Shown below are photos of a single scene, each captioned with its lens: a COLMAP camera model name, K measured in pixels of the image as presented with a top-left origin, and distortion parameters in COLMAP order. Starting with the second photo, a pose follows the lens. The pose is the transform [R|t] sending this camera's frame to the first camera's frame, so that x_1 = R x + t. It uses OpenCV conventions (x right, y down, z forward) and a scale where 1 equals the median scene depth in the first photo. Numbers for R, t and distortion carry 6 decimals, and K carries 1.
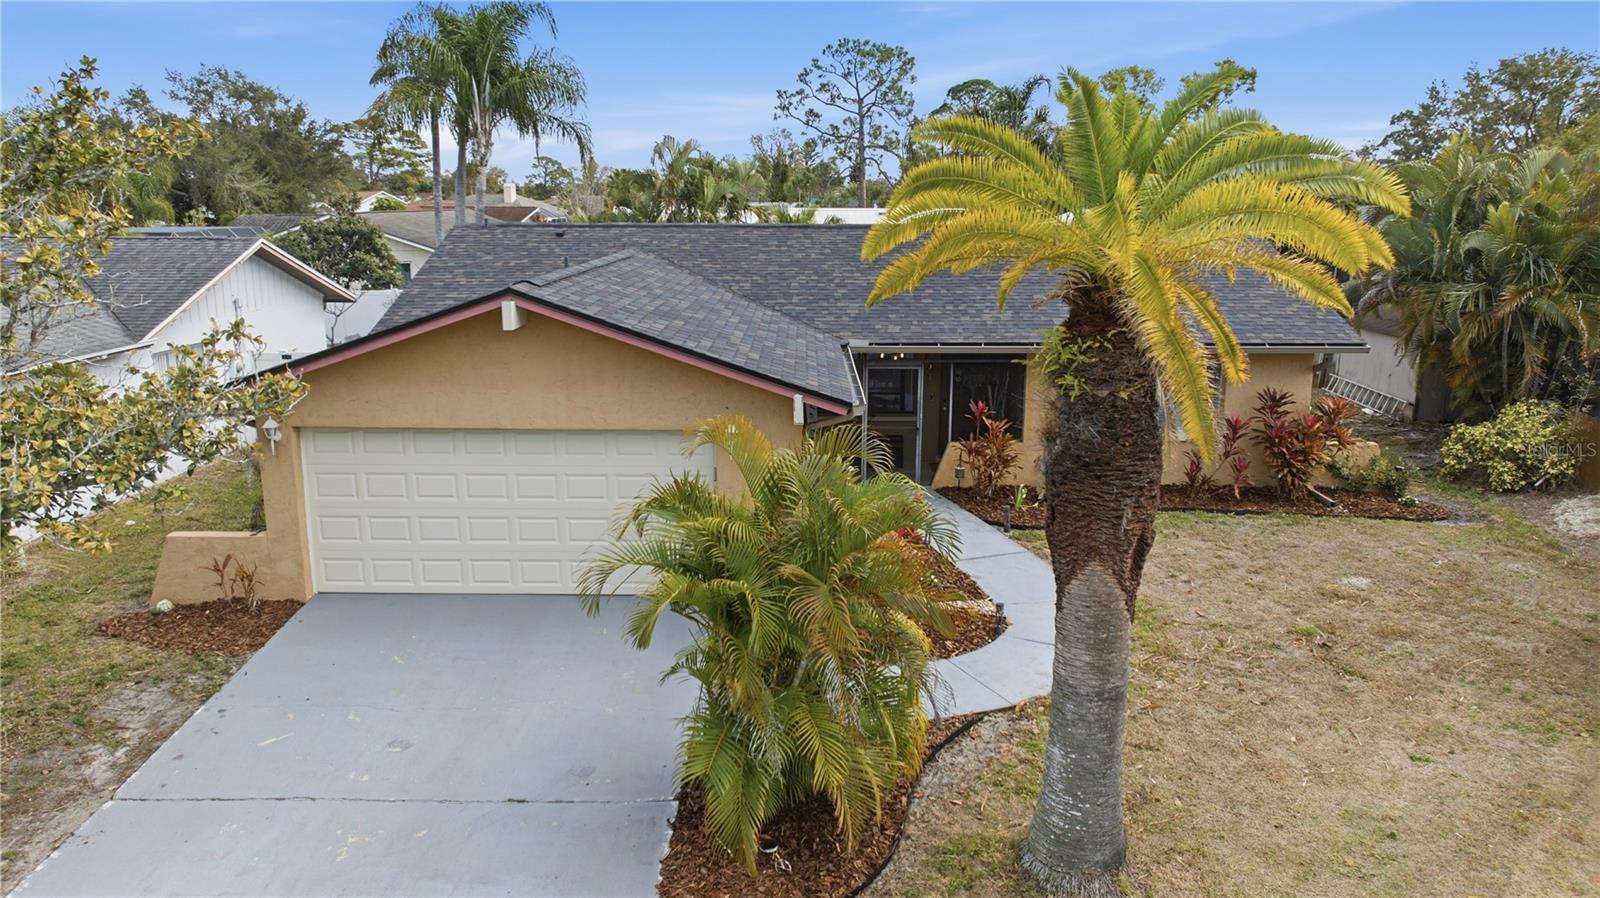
lens RADIAL K [[1095.3, 0, 817.4], [0, 1095.3, 446.9], [0, 0, 1]] dist [-0.039662, 0.036034]
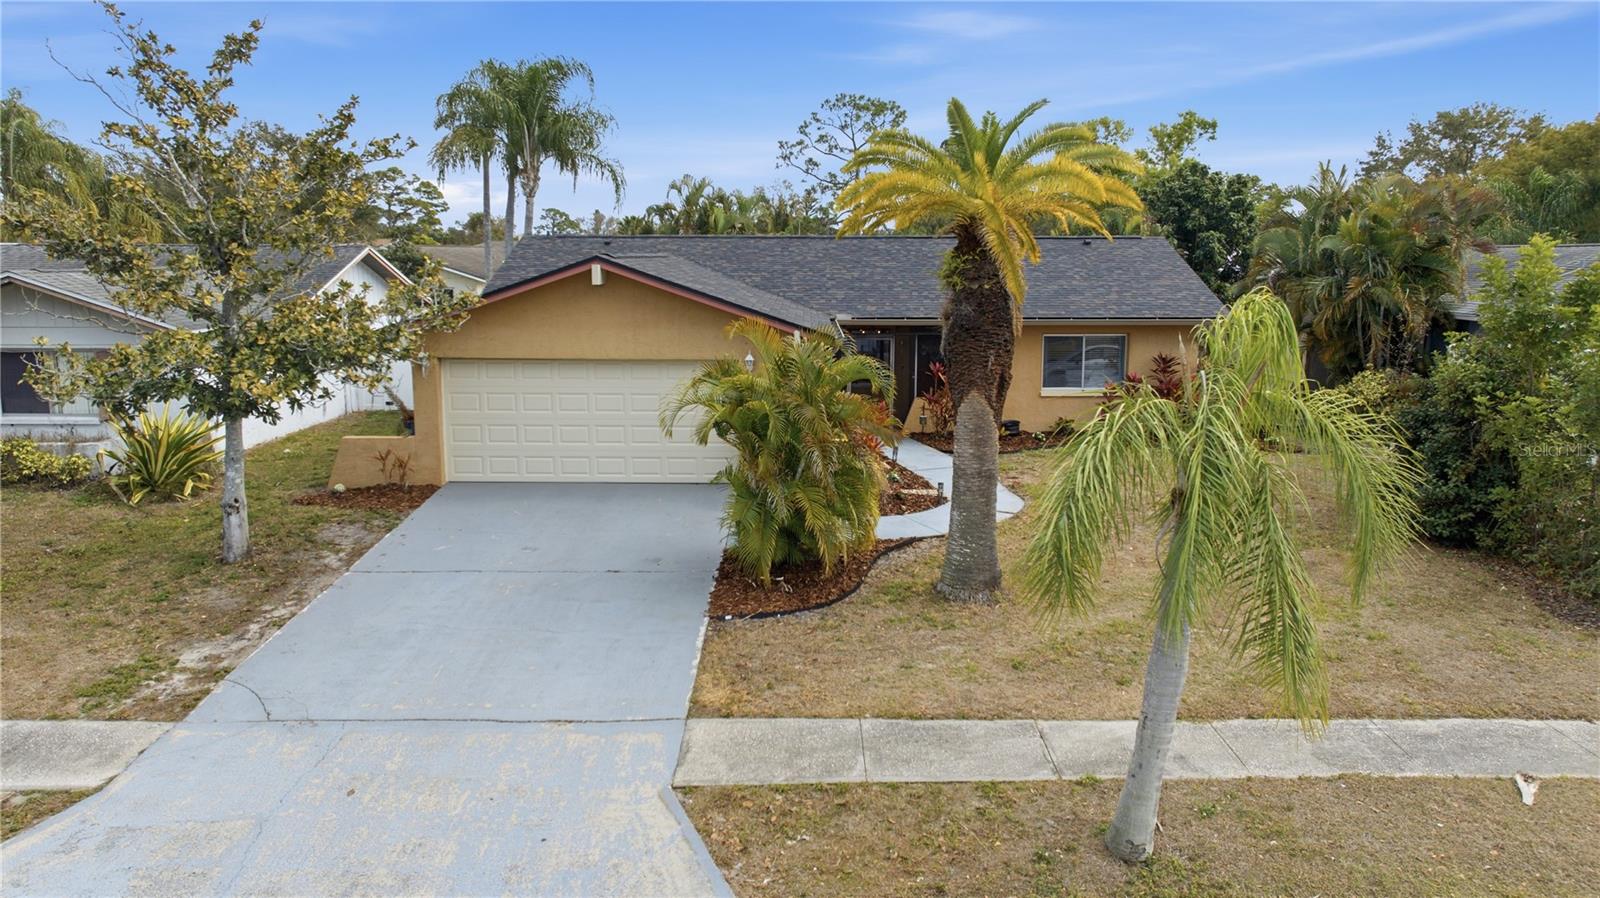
lens RADIAL K [[1084.4, 0, 820.9], [0, 1084.4, 449.0], [0, 0, 1]] dist [-0.019953, -0.002025]
pose [[0.999996, -0.001540, 0.002421, 0.006402], [0.001642, 0.999088, -0.042668, 0.104547], [-0.002353, 0.042671, 0.999086, -0.255867]]
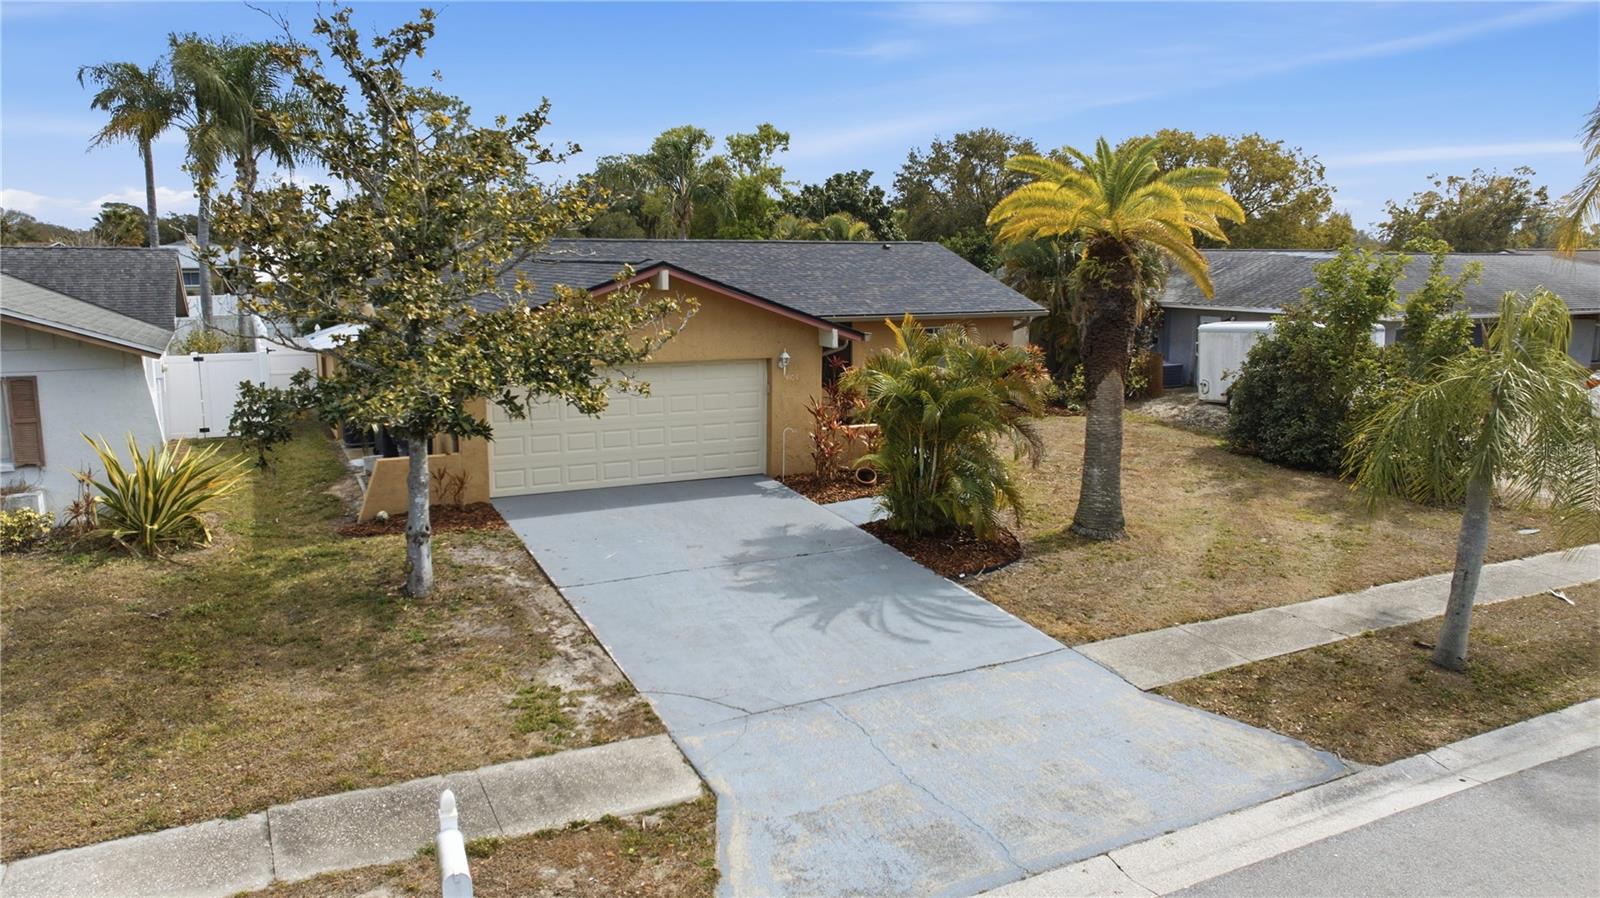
lens RADIAL K [[1081.4, 0, 800.0], [0, 1081.4, 449.0], [0, 0, 1]] dist [-0.021001, -0.001459]
pose [[0.897334, -0.078574, 0.434301, -0.470527], [0.096371, 0.995163, -0.019074, 0.093508], [-0.430702, 0.058970, 0.900566, -0.234102]]
